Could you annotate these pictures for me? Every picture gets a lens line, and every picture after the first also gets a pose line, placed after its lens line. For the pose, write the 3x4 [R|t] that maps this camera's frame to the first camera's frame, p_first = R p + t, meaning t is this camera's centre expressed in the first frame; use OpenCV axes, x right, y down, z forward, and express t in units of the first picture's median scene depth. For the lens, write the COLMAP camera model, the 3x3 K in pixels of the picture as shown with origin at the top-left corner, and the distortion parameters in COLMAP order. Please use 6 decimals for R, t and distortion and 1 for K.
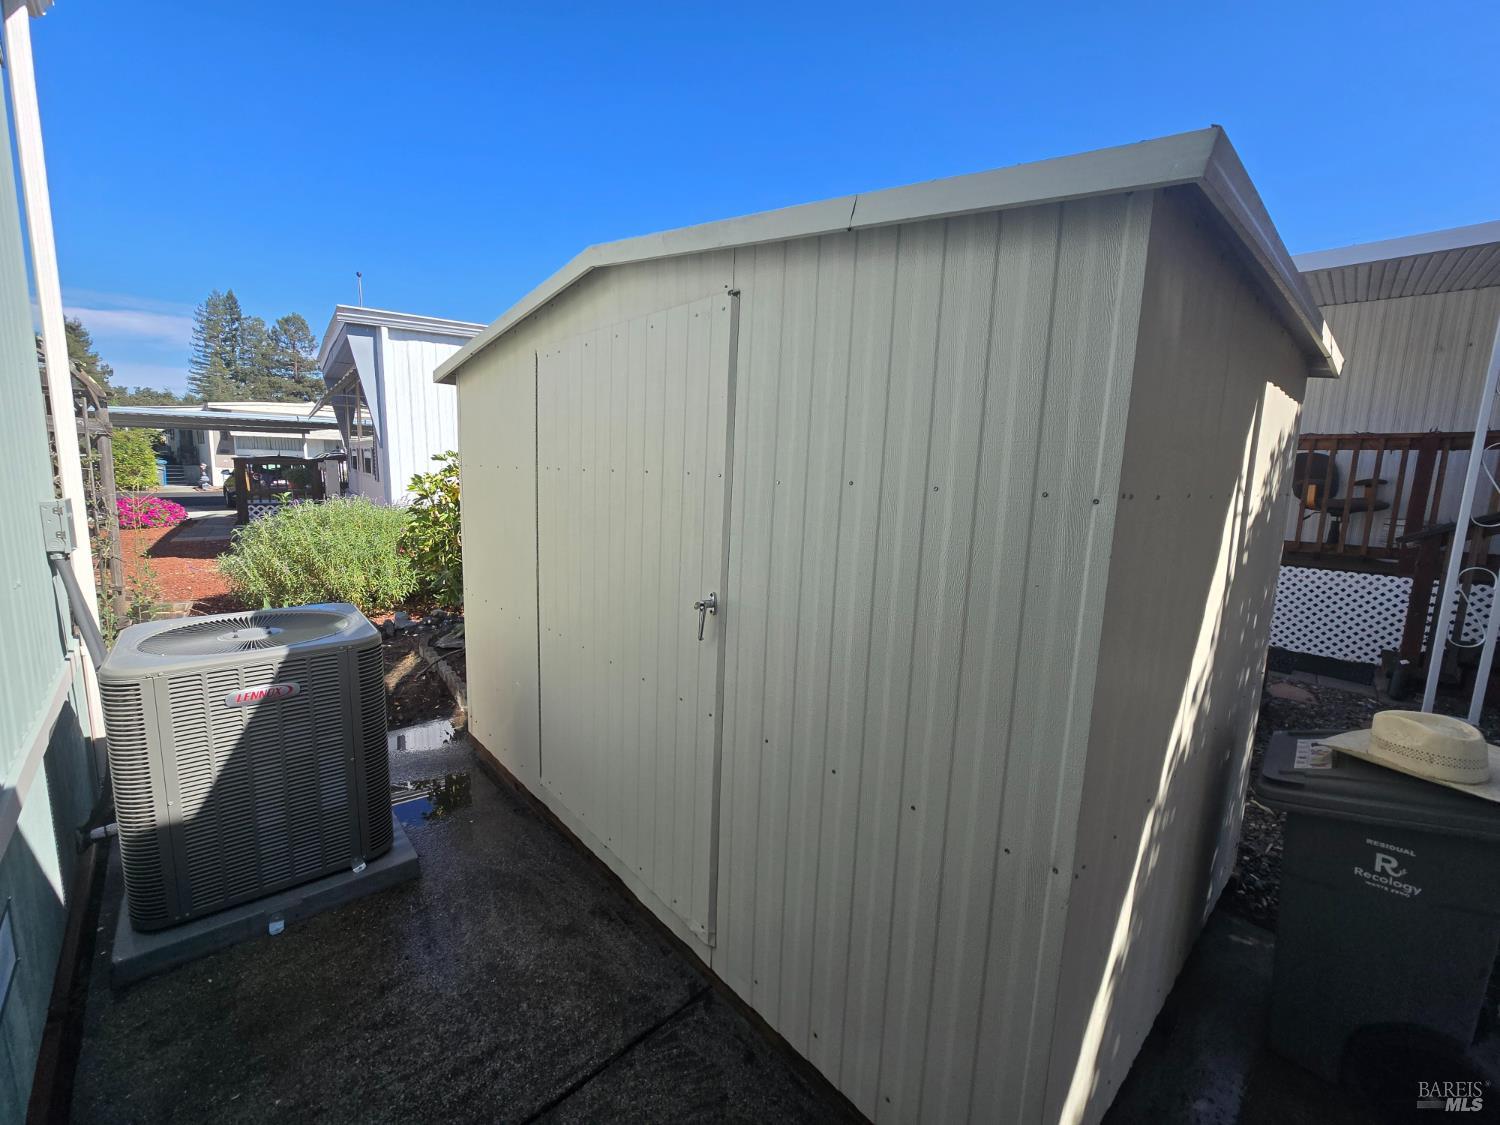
lens RADIAL K [[612.5, 0, 754.1], [0, 612.5, 554.4], [0, 0, 1]] dist [-0.005826, 0.001108]
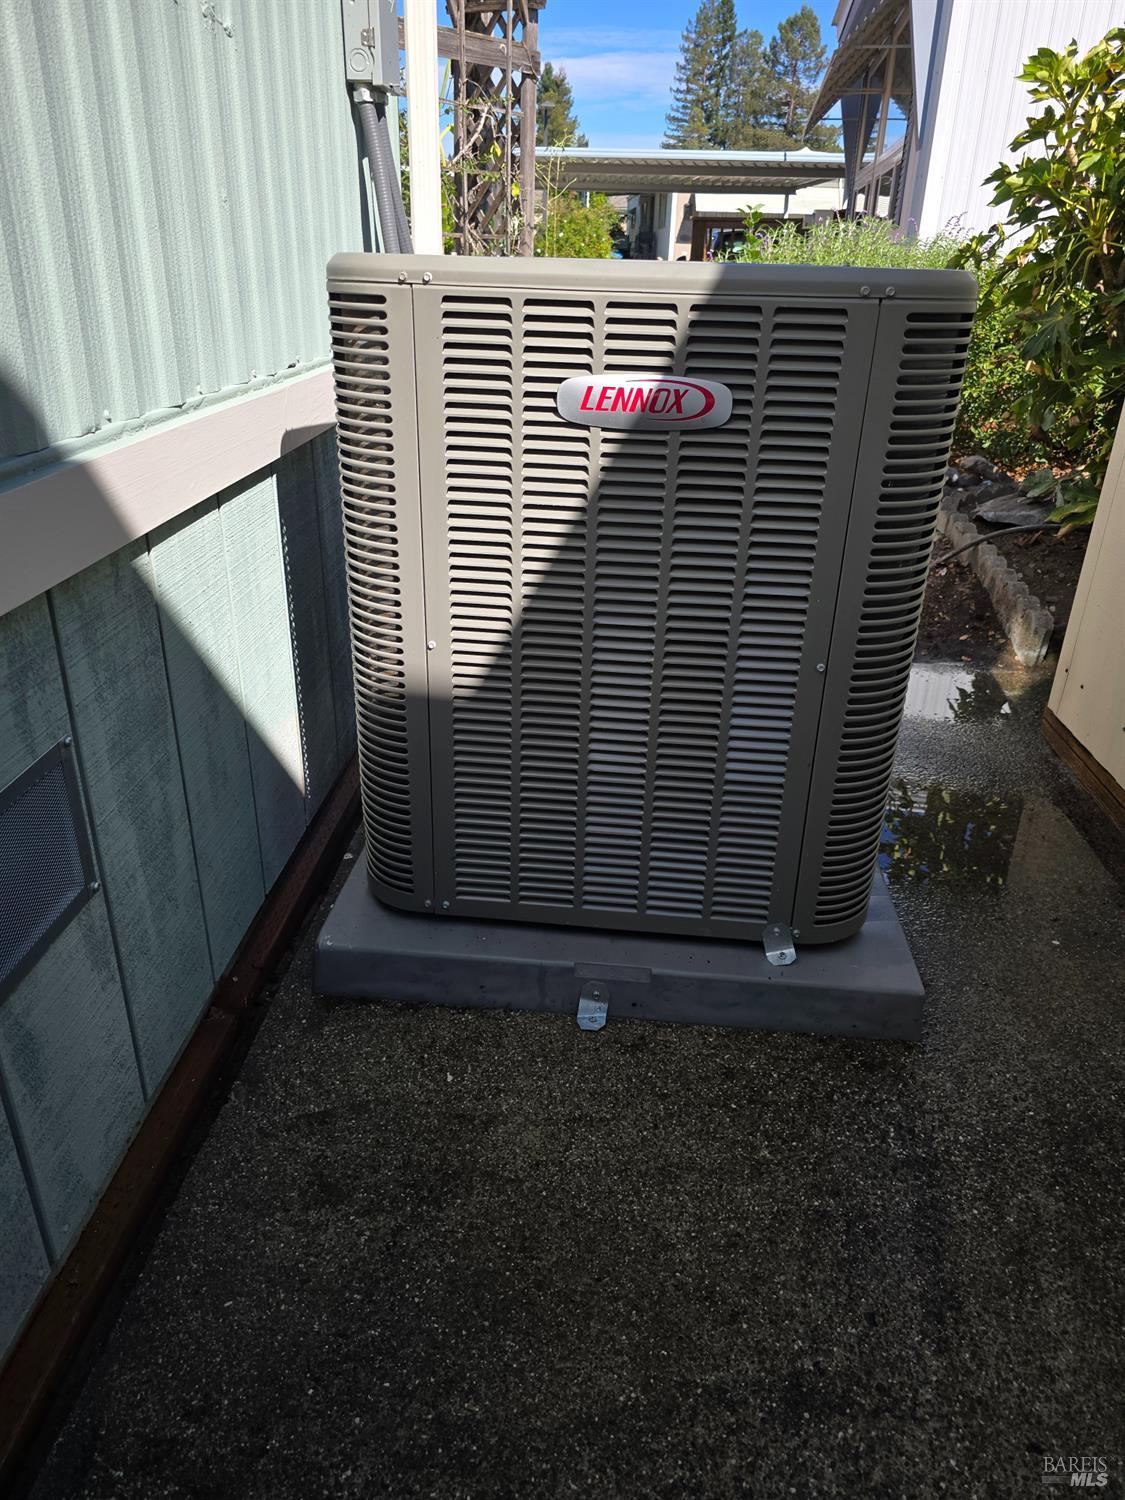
lens RADIAL K [[1008.2, 0, 559.1], [0, 1008.2, 737.8], [0, 0, 1]] dist [0.059076, -0.047085]
pose [[0.681743, 0.296477, -0.668826, -0.349994], [-0.102860, 0.943969, 0.313595, 0.200086], [0.724324, -0.144996, 0.674040, 0.484690]]
